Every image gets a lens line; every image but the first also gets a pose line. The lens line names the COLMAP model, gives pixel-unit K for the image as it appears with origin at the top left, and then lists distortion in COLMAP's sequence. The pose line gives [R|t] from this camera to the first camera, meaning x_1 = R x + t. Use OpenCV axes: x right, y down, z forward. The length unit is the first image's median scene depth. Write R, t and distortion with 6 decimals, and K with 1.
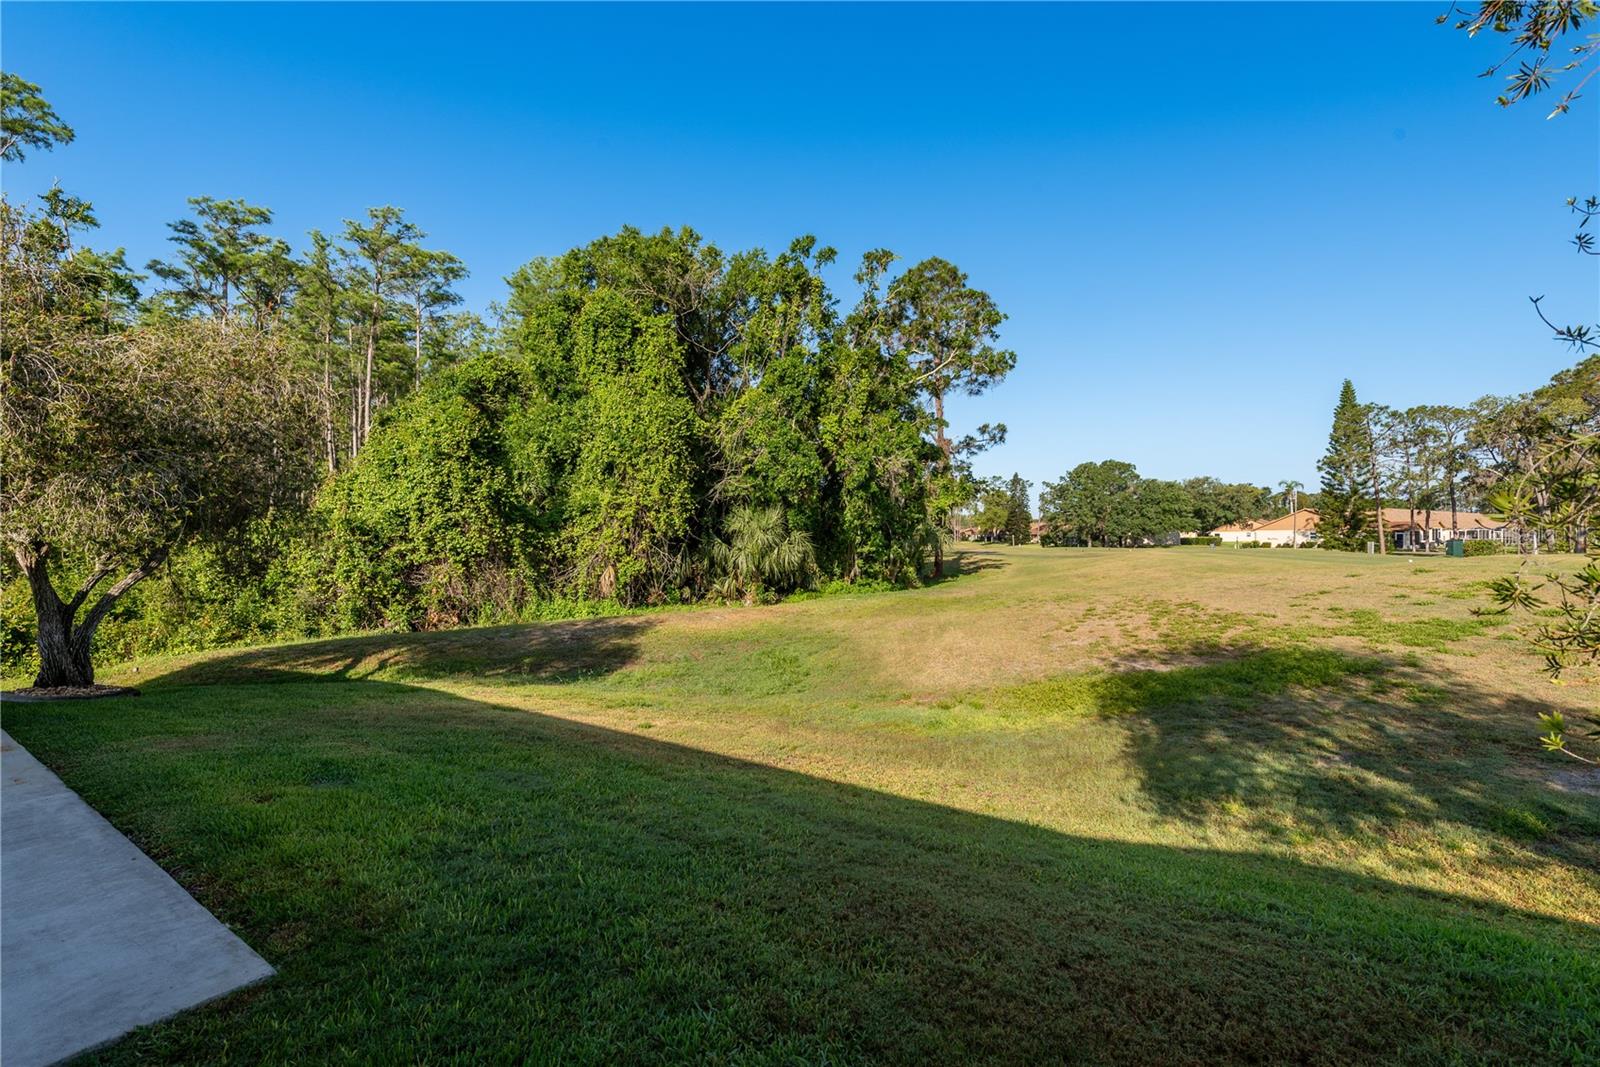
lens RADIAL K [[724.2, 0, 803.9], [0, 724.2, 530.2], [0, 0, 1]] dist [0.014313, -0.000124]
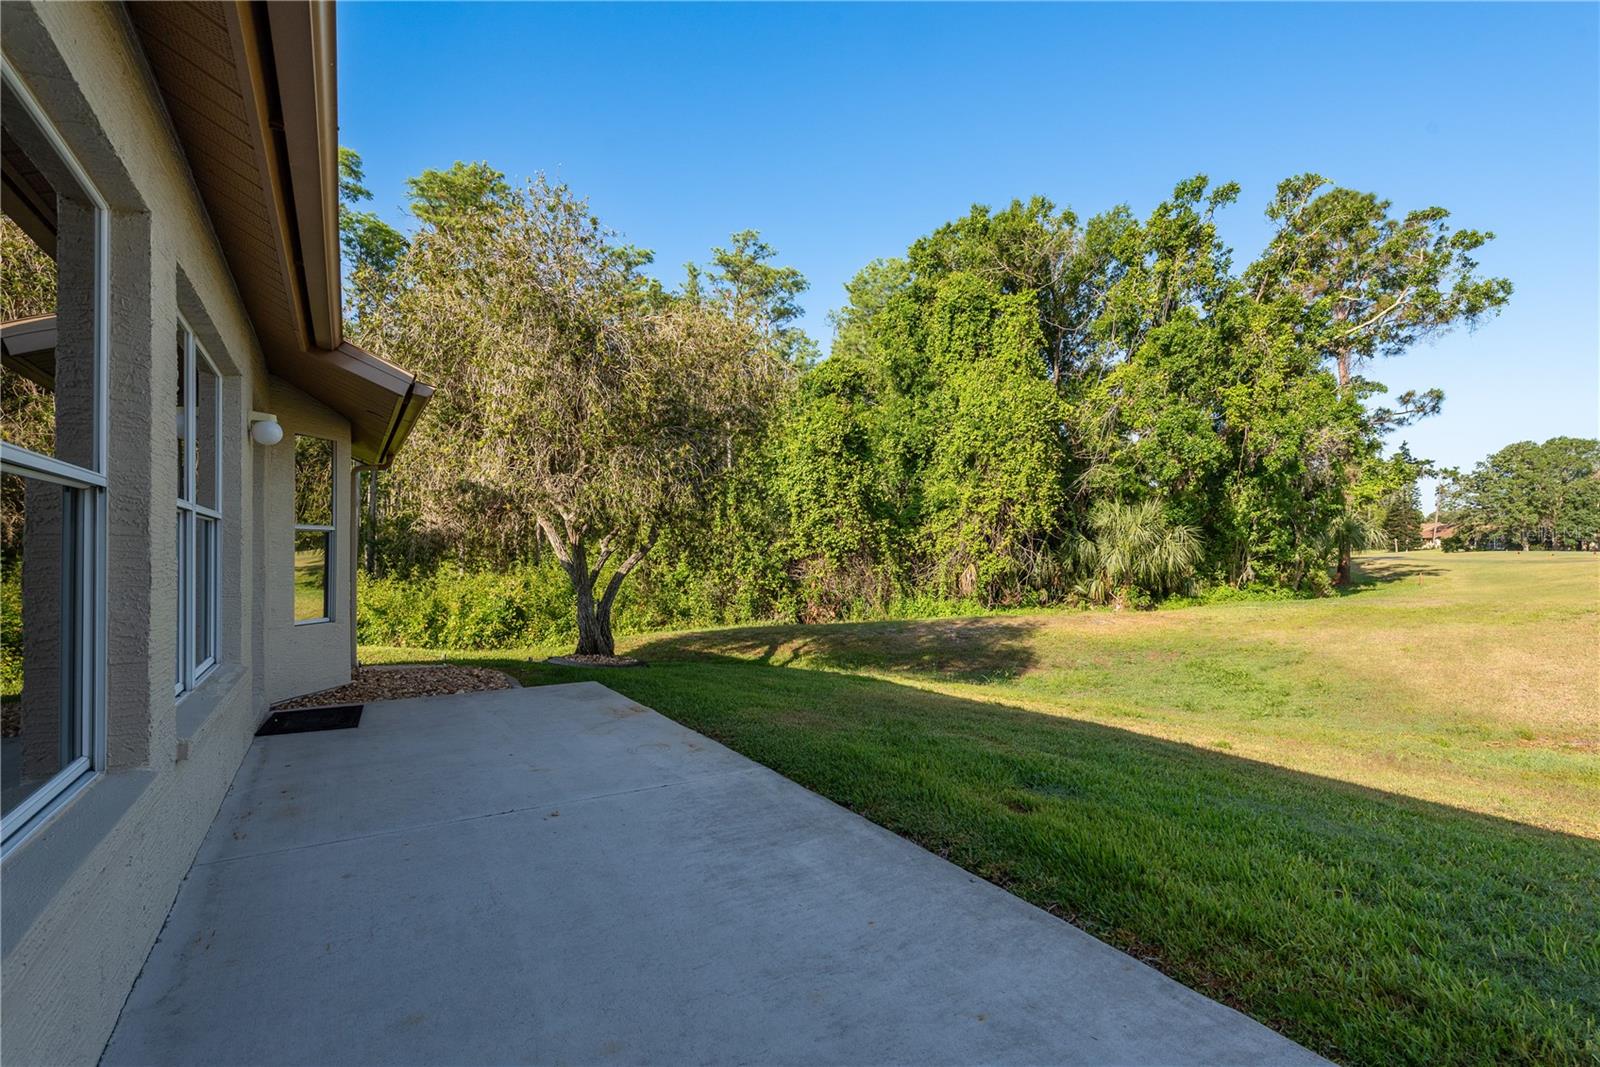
lens RADIAL K [[724.1, 0, 799.5], [0, 724.1, 545.9], [0, 0, 1]] dist [0.000403, -0.000197]
pose [[0.926071, -0.003826, -0.377331, -0.114028], [0.007679, 0.999933, 0.008709, 0.015469], [0.377272, -0.010963, 0.926038, 0.041699]]
